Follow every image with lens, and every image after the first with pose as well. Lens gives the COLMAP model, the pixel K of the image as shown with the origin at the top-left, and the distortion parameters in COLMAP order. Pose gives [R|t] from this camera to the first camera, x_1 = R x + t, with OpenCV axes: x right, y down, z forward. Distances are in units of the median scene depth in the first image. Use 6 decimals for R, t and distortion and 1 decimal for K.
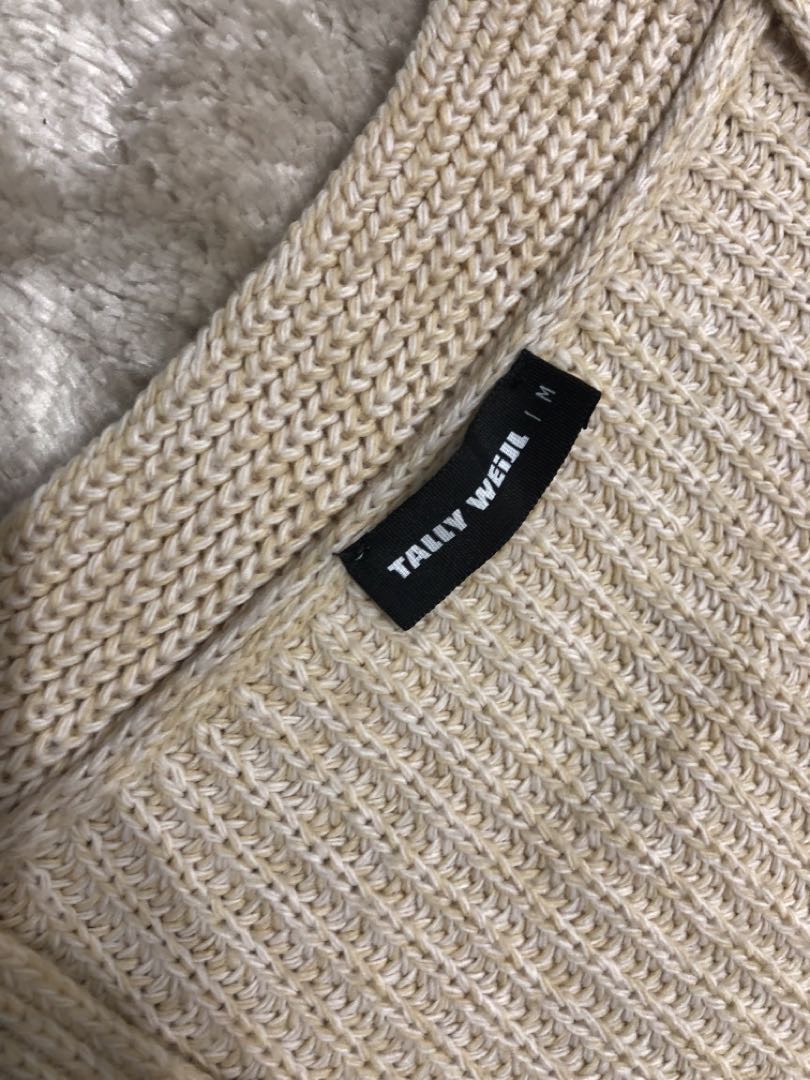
lens RADIAL K [[906.4, 0, 404.7], [0, 906.4, 540.9], [0, 0, 1]] dist [0.032768, -0.037596]
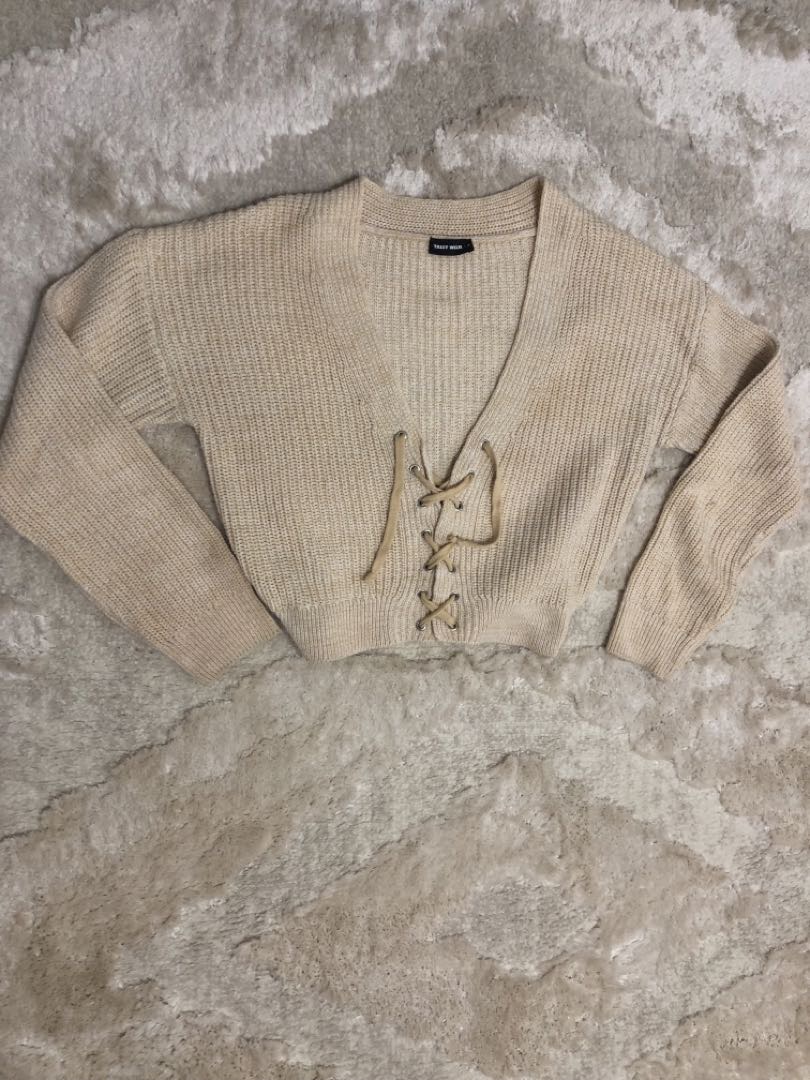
lens RADIAL K [[906.4, 0, 420.2], [0, 906.4, 555.7], [0, 0, 1]] dist [0.032768, -0.037596]
pose [[0.692060, 0.713289, 0.110778, 0.788866], [-0.711895, 0.699827, -0.058719, 2.061184], [-0.119409, -0.038226, 0.992109, -5.625505]]
